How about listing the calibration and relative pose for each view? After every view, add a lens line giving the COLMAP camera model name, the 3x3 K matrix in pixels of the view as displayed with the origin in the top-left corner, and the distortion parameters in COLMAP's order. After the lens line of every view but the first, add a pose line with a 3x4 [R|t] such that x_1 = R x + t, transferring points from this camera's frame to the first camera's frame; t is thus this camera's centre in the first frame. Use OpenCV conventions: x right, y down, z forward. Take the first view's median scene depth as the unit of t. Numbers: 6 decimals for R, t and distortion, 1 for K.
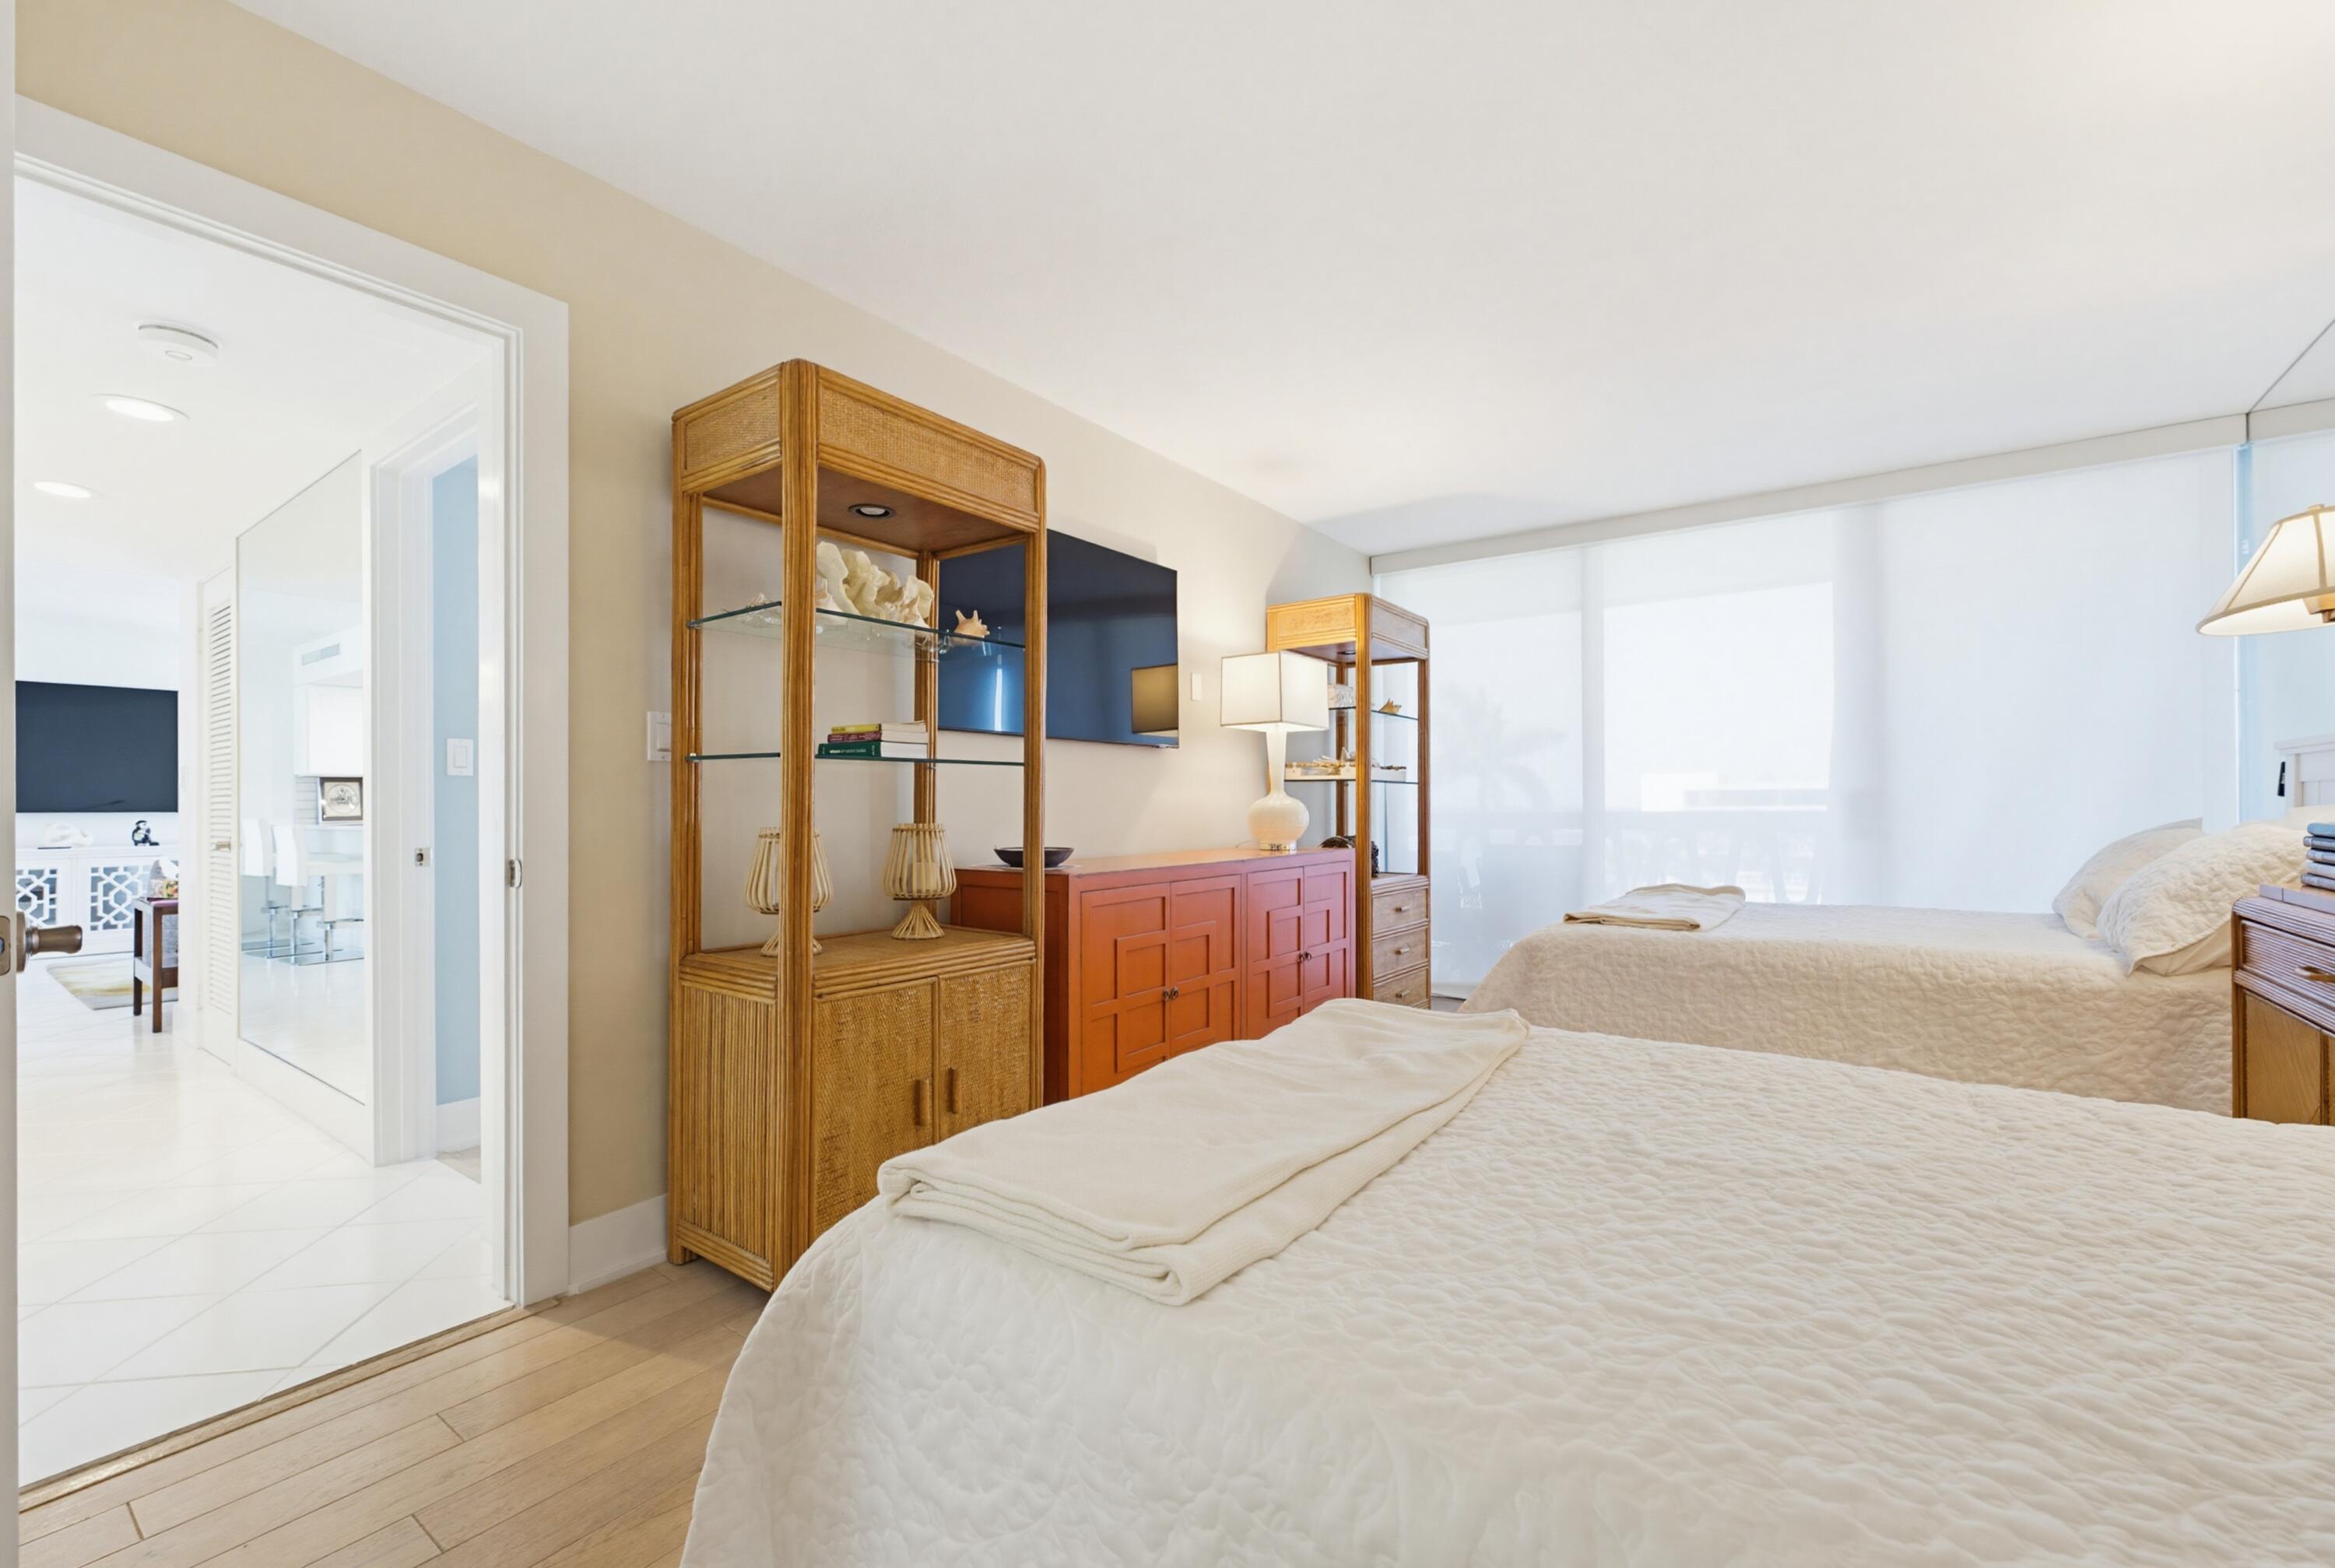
lens RADIAL K [[962.0, 0, 1173.1], [0, 962.0, 823.9], [0, 0, 1]] dist [-0.001715, -0.000291]
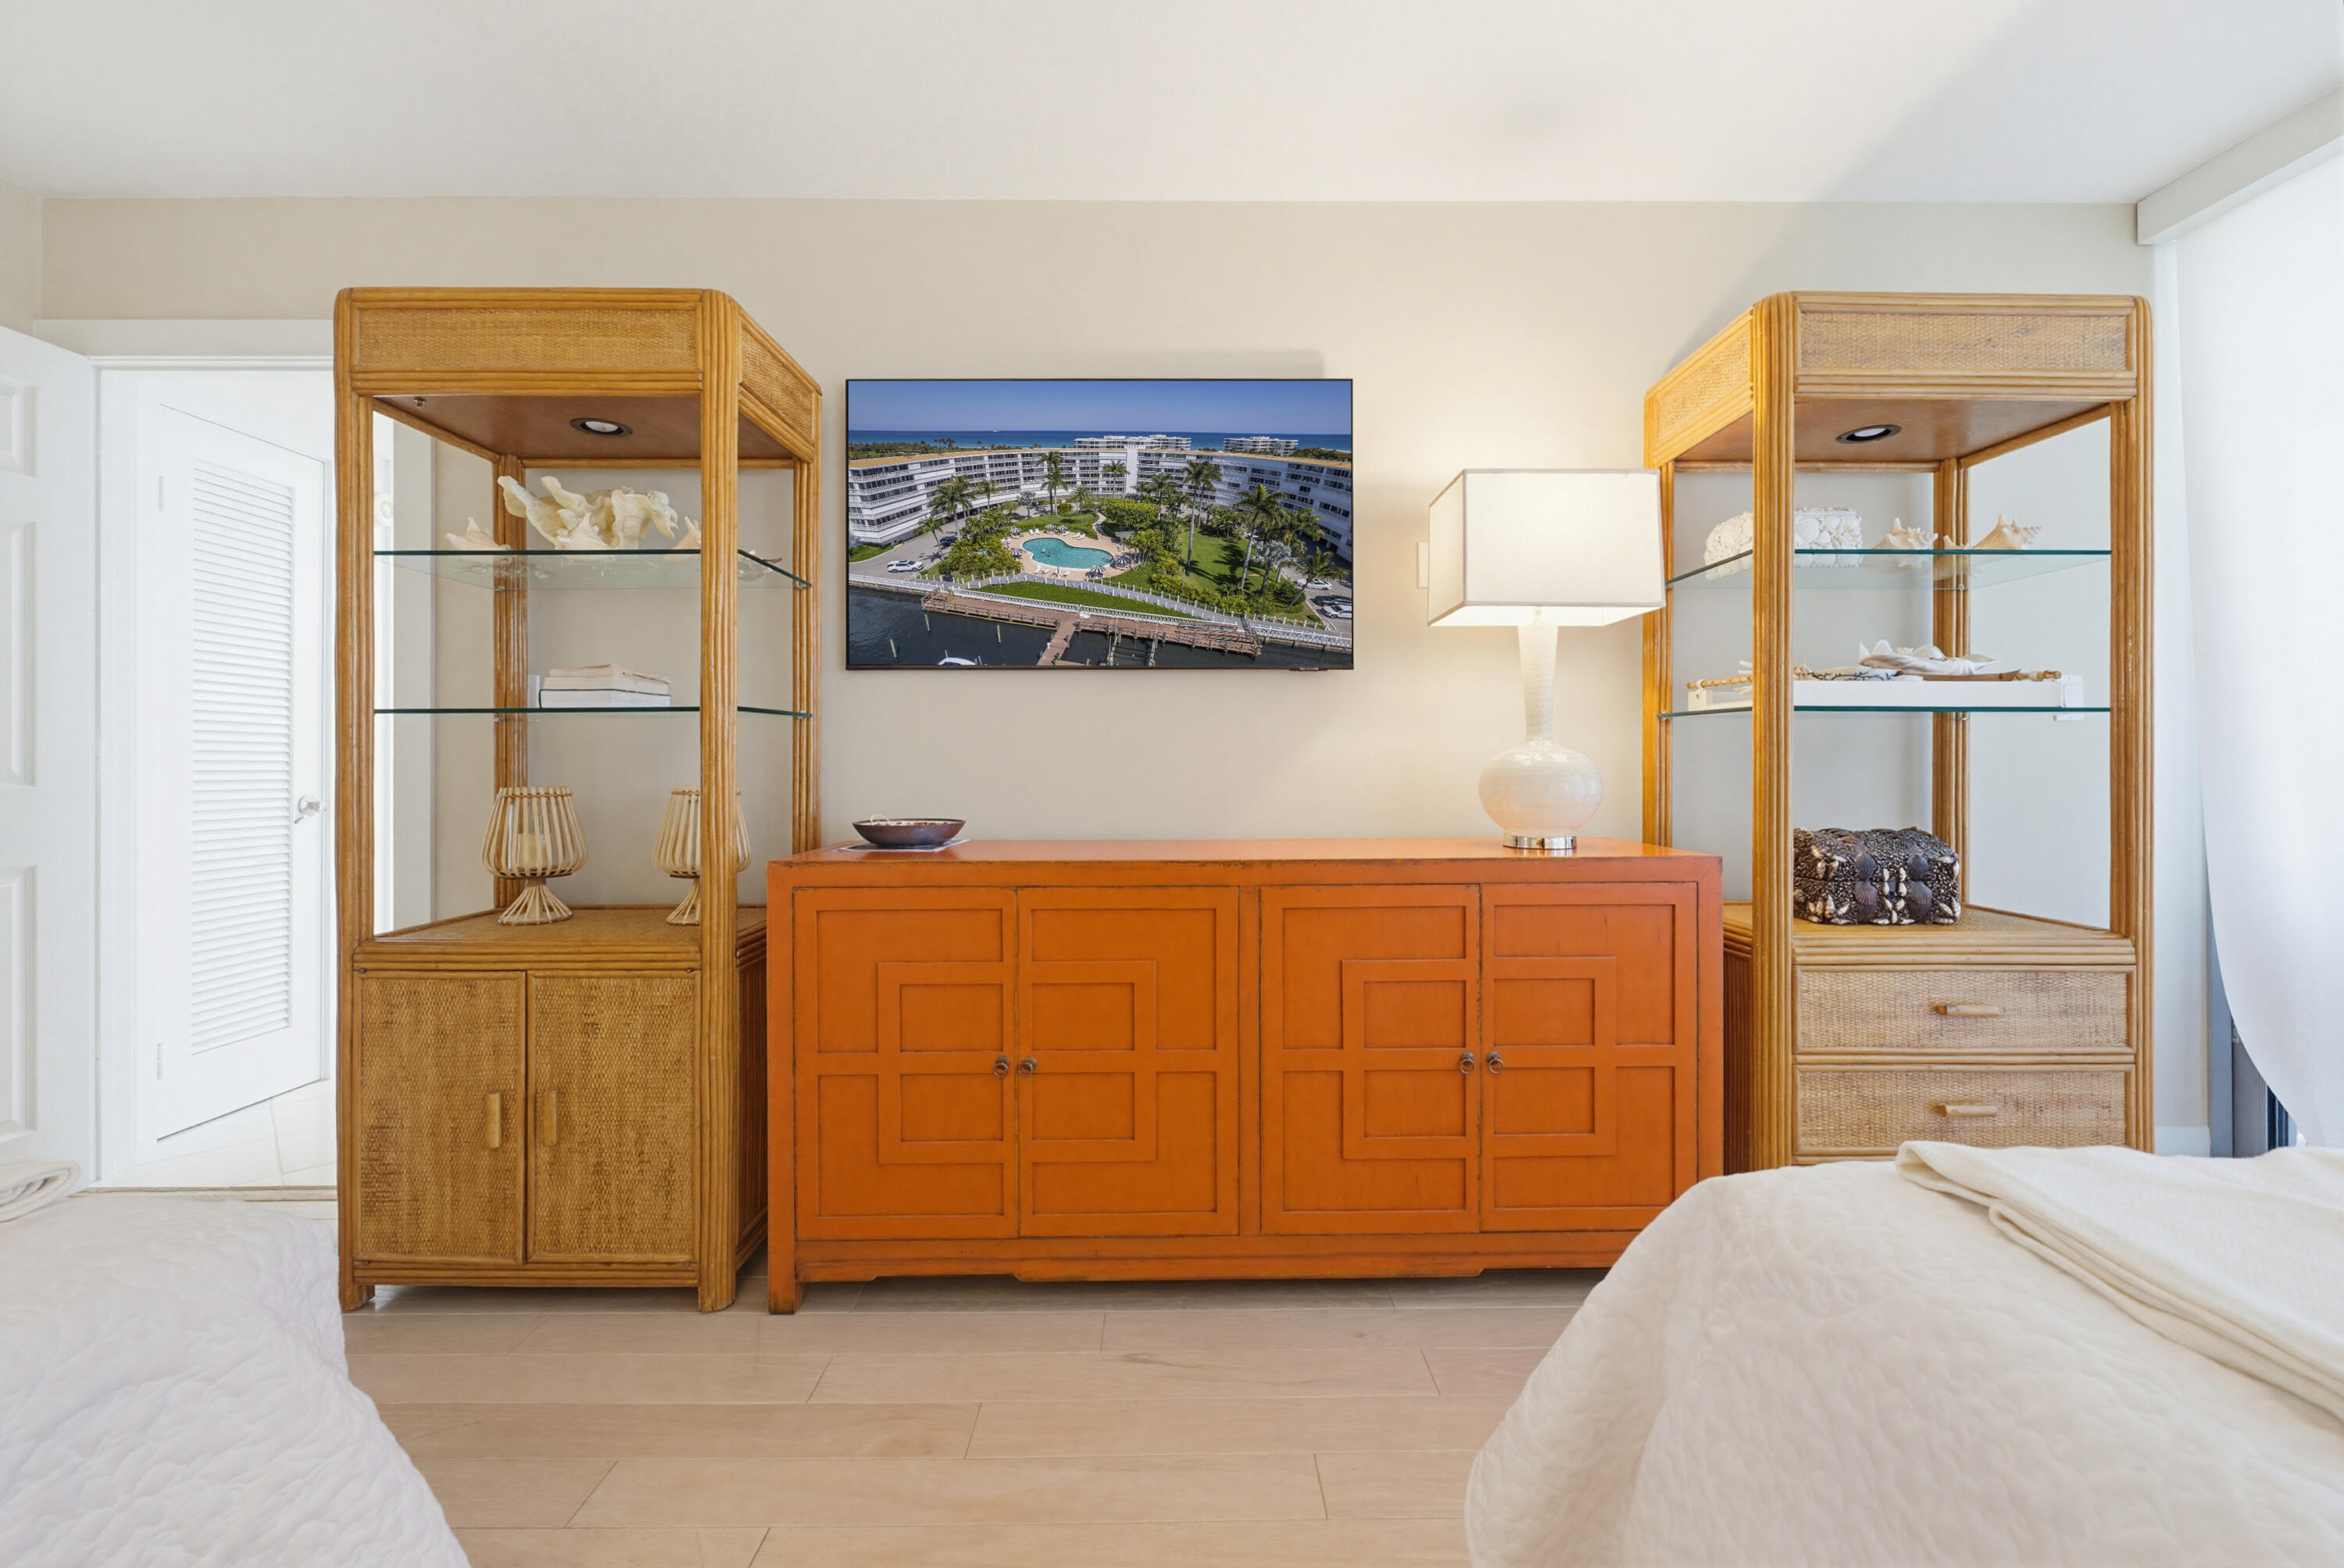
lens RADIAL K [[914.6, 0, 1176.3], [0, 914.6, 777.3], [0, 0, 1]] dist [-0.002009, -0.000097]
pose [[0.598169, 0.018402, -0.801158, 0.394355], [-0.016497, 0.999807, 0.010648, -0.013454], [0.801200, 0.006847, 0.598358, 0.543857]]
